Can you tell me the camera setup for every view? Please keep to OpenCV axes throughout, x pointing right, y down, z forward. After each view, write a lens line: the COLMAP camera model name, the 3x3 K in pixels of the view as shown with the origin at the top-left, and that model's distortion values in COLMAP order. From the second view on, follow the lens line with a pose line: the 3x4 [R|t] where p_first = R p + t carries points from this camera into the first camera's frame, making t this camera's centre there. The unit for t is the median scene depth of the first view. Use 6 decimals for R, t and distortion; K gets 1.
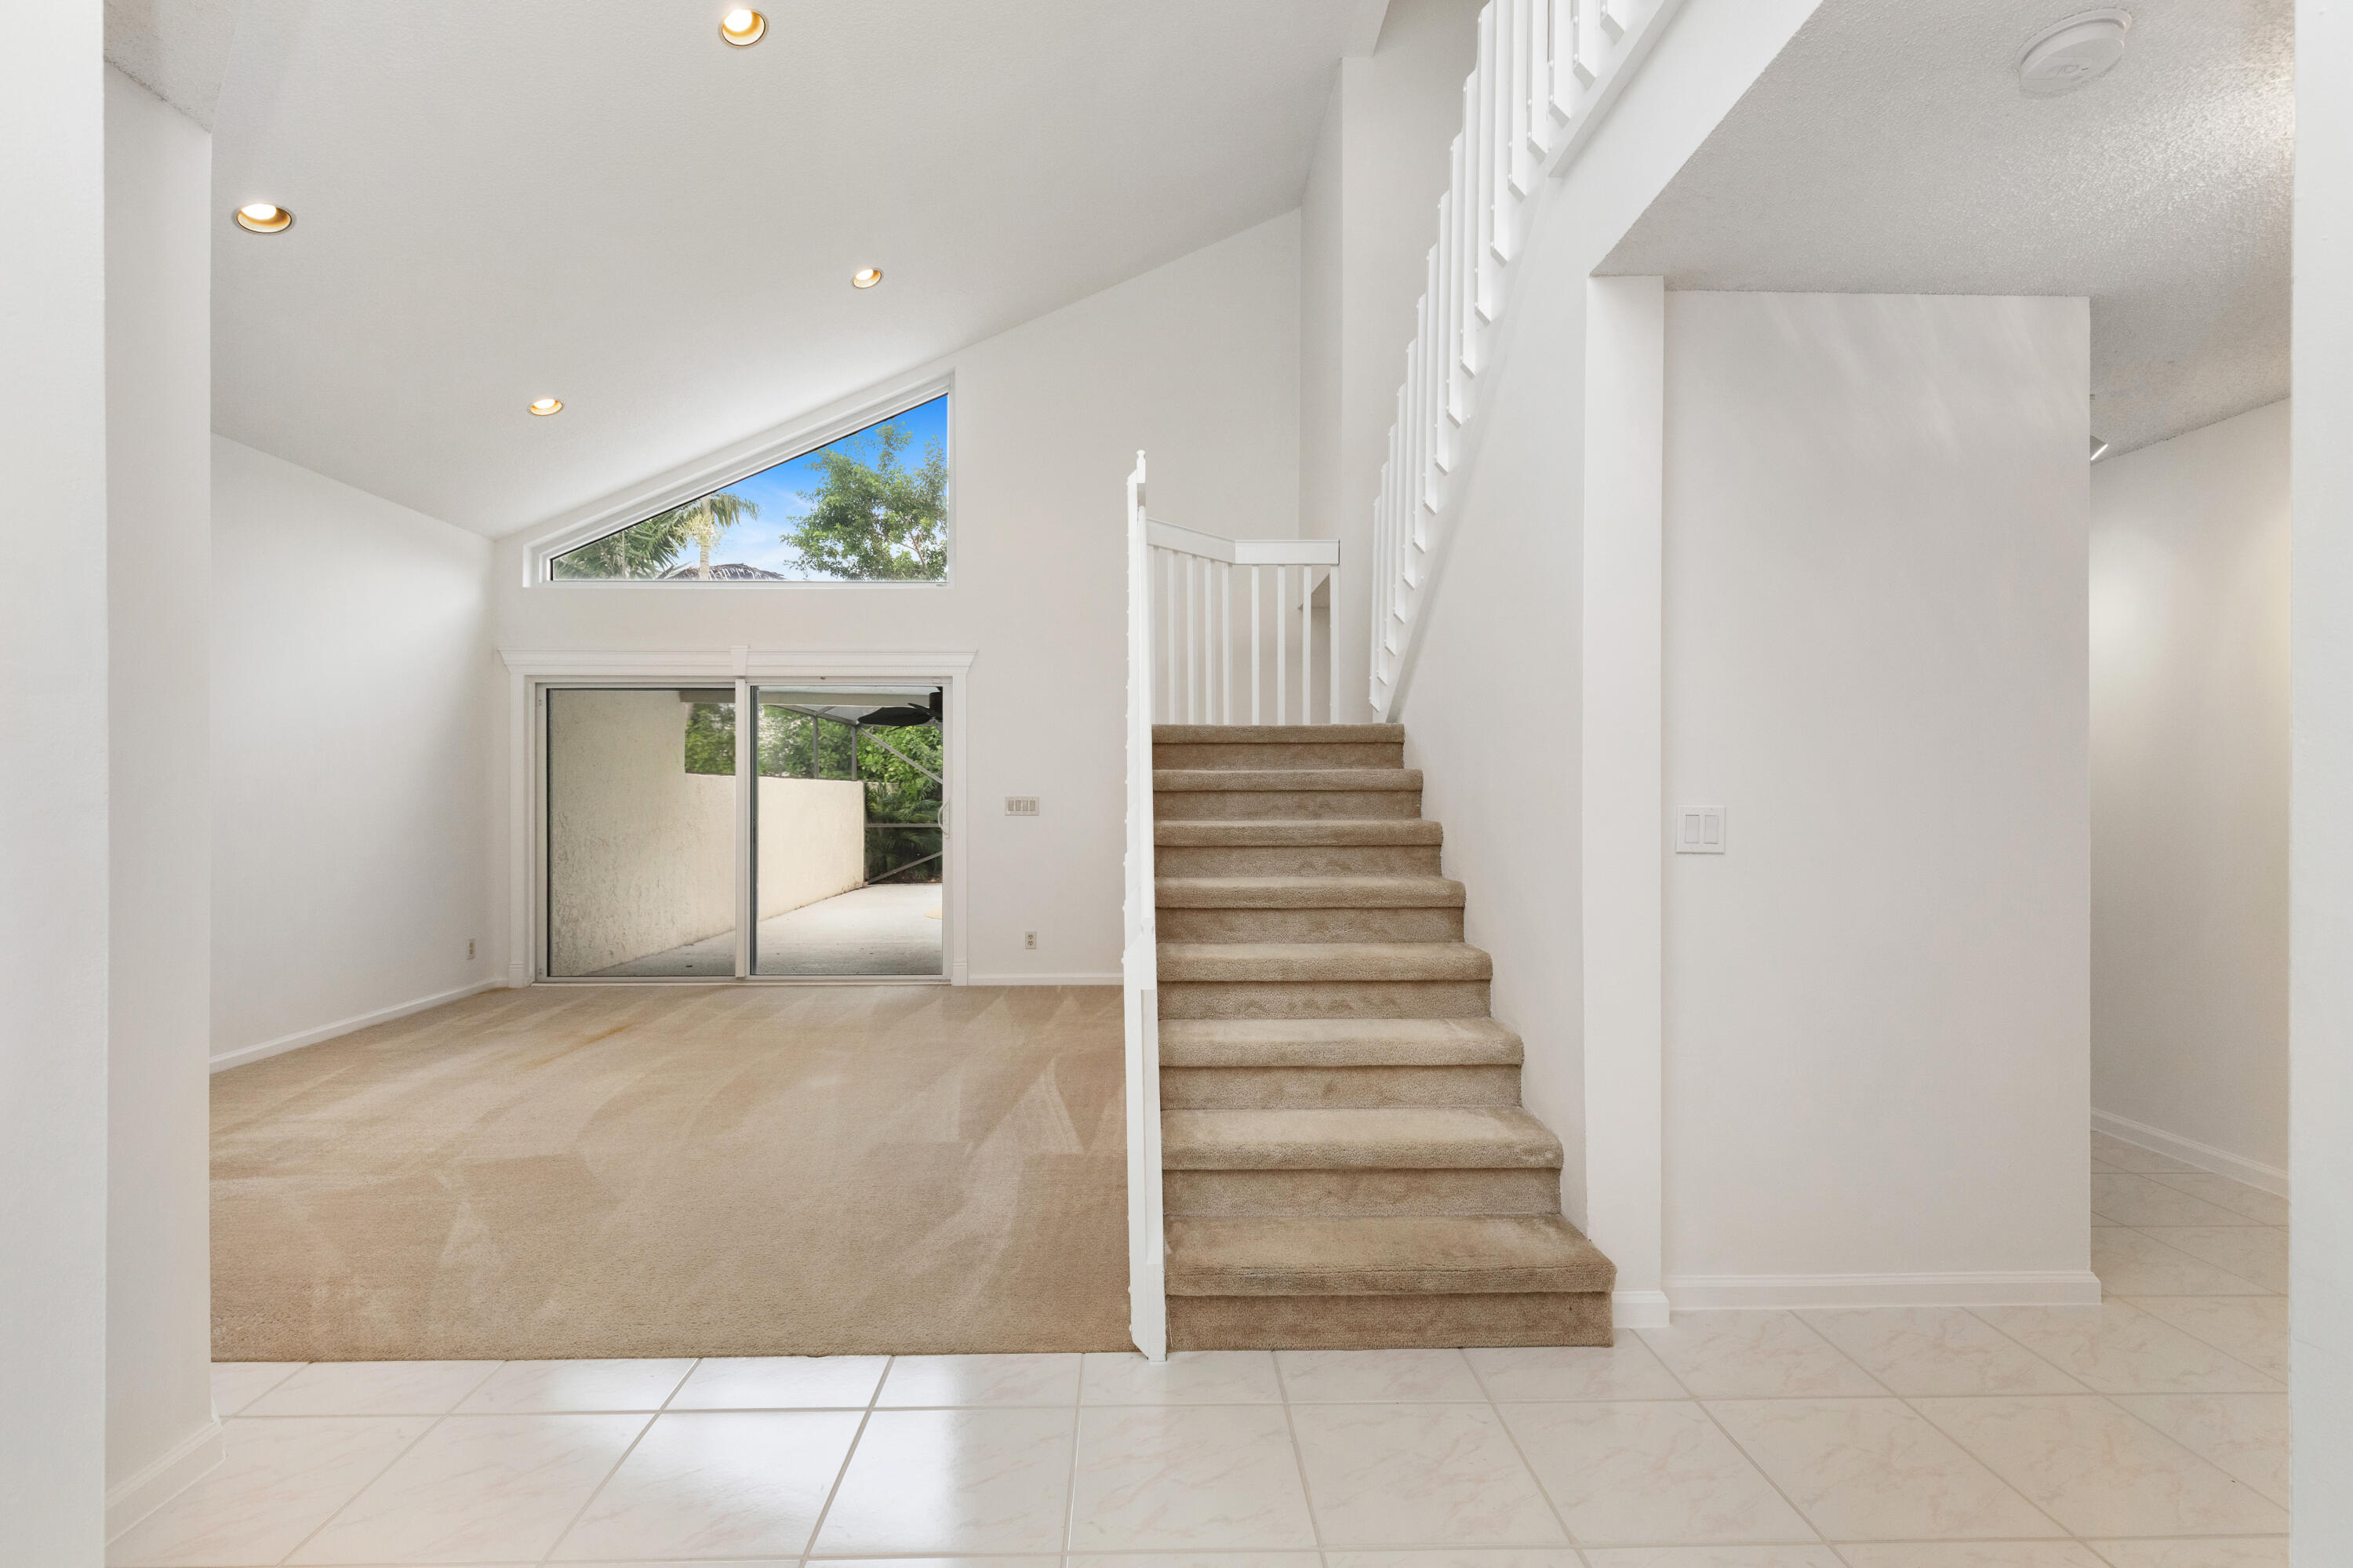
lens RADIAL K [[1095.8, 0, 1145.1], [0, 1095.8, 793.2], [0, 0, 1]] dist [0.012912, -0.002659]
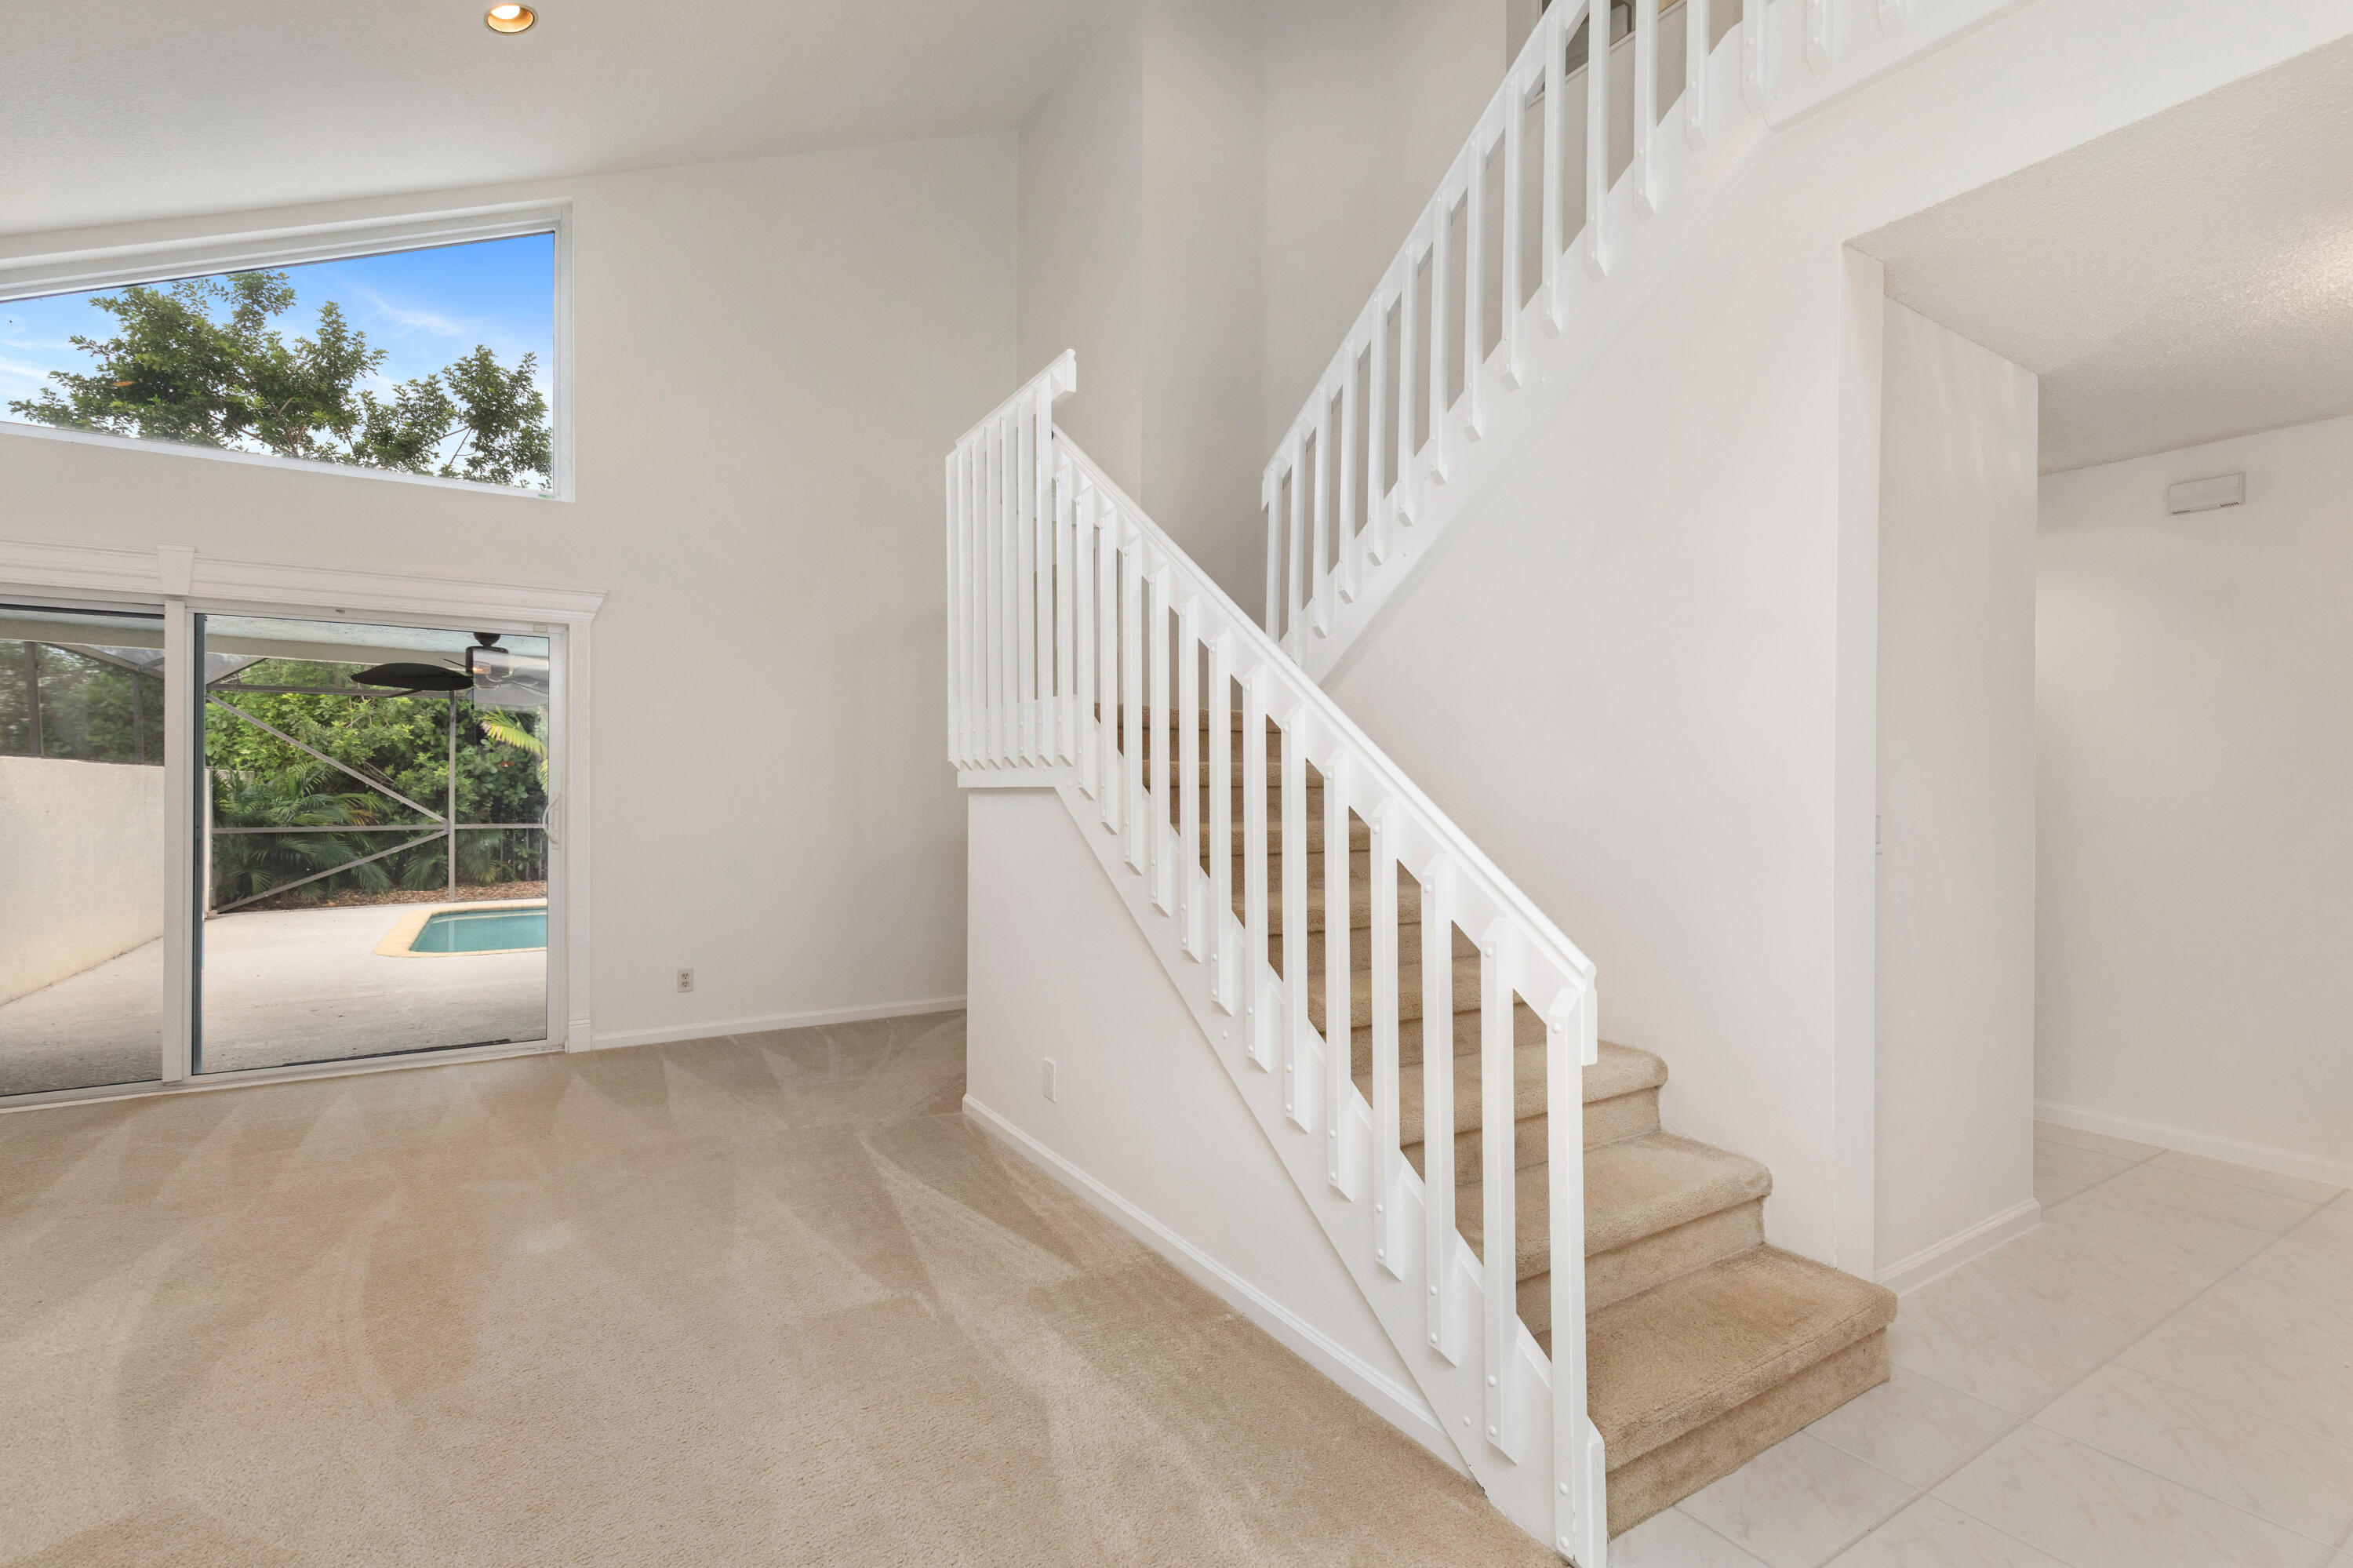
lens RADIAL K [[1095.8, 0, 1167.6], [0, 1095.8, 786.1], [0, 0, 1]] dist [0.012912, -0.002659]
pose [[0.861216, 0.004020, 0.508223, -0.204417], [-0.003549, 0.999992, -0.001896, -0.000077], [-0.508227, -0.000171, 0.861223, 0.176117]]
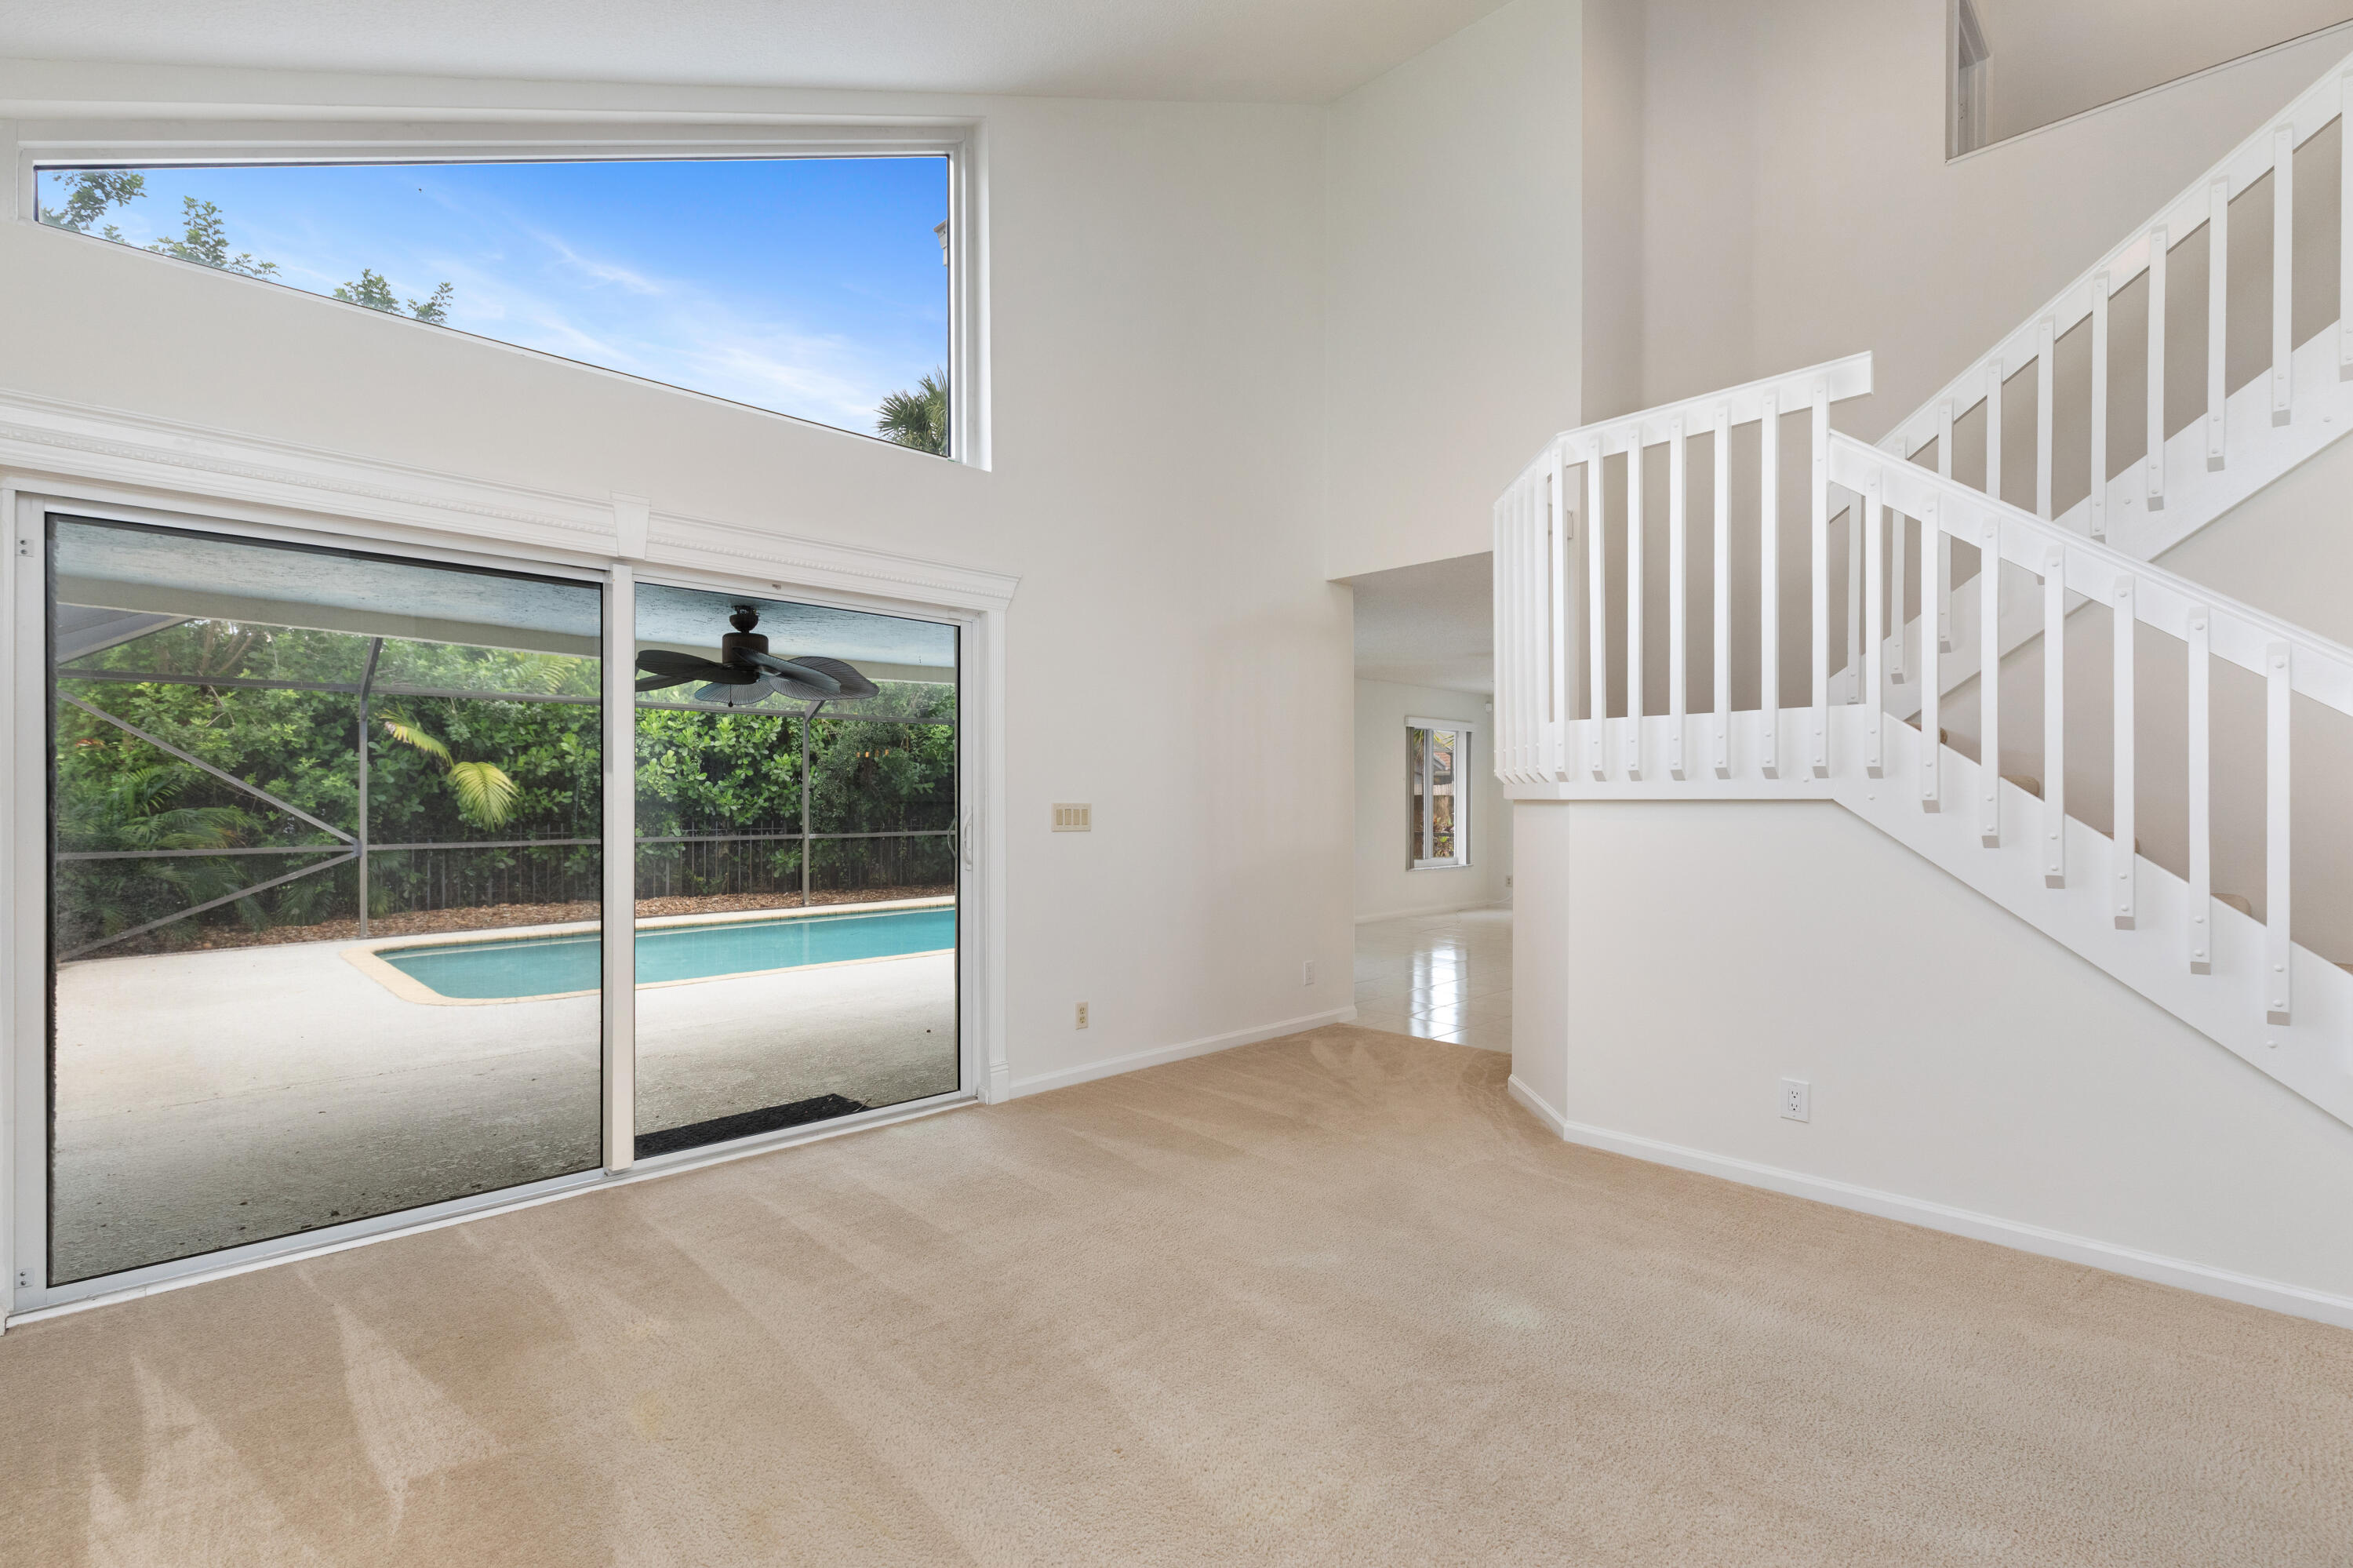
lens RADIAL K [[1095.8, 0, 1192.3], [0, 1095.8, 801.1], [0, 0, 1]] dist [0.012912, -0.002659]
pose [[0.722975, 0.000593, 0.690874, -0.524080], [-0.001531, 0.999999, 0.000745, 0.001165], [-0.690873, -0.001596, 0.722975, 0.465176]]
